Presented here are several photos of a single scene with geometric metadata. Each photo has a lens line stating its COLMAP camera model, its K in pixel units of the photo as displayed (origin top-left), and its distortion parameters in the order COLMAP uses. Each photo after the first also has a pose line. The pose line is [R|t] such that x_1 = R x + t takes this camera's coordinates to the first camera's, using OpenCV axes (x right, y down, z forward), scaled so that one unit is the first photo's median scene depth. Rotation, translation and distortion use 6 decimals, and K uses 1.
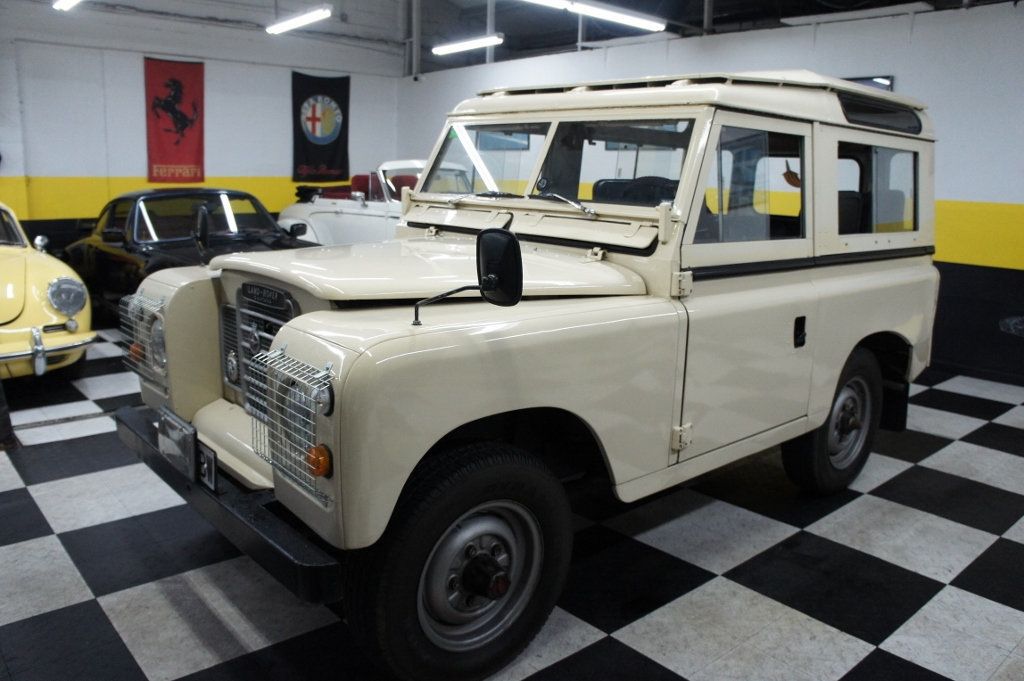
lens RADIAL K [[808.2, 0, 505.1], [0, 808.2, 338.7], [0, 0, 1]] dist [-0.187755, 0.141580]
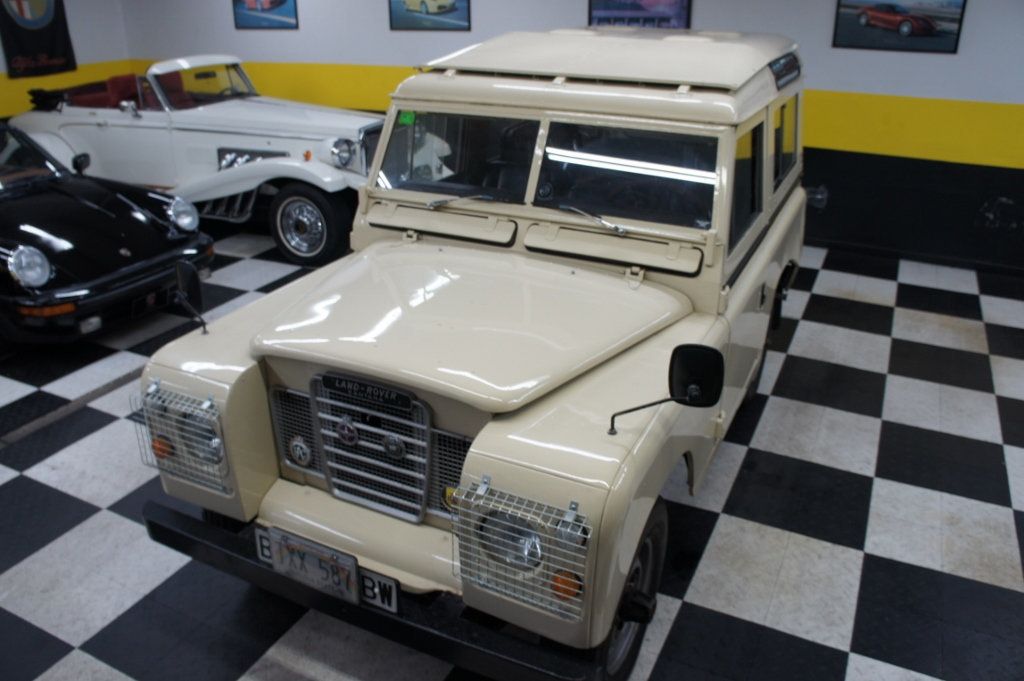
lens RADIAL K [[808.2, 0, 505.1], [0, 808.2, 338.7], [0, 0, 1]] dist [-0.187755, 0.141580]
pose [[0.924166, -0.177045, 0.338485, -0.373285], [0.097903, 0.966290, 0.238116, -0.260465], [-0.369232, -0.186920, 0.910345, 0.080522]]
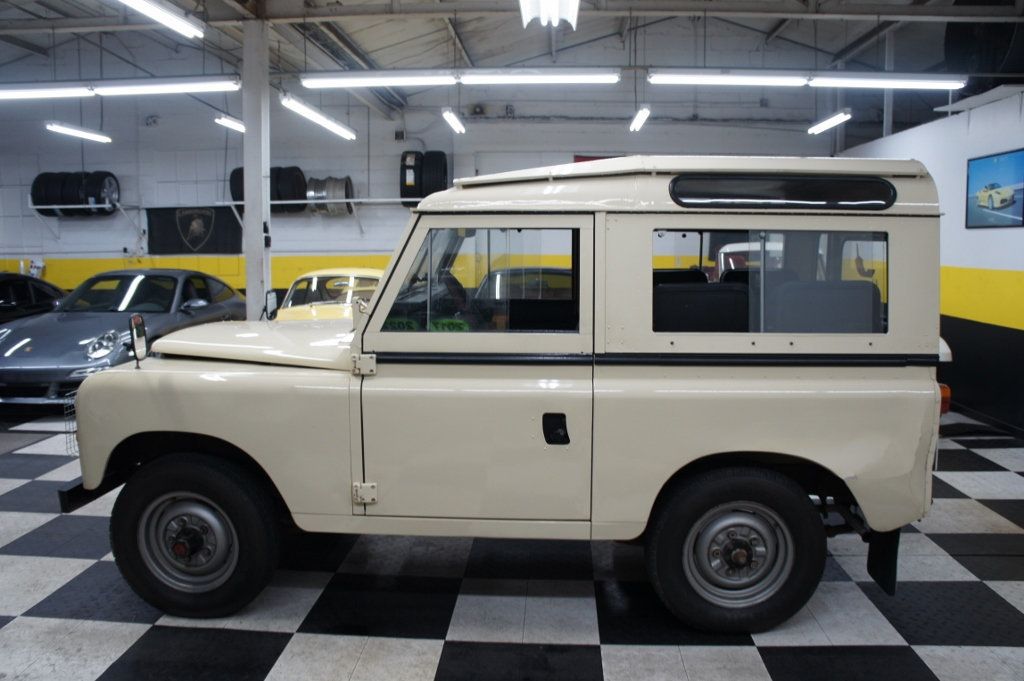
lens RADIAL K [[808.2, 0, 505.1], [0, 808.2, 338.7], [0, 0, 1]] dist [-0.187755, 0.141580]
pose [[0.712256, 0.060644, -0.699296, 1.018440], [-0.123889, 0.991481, -0.040202, -0.070915], [0.690900, 0.115269, 0.713701, 0.235348]]
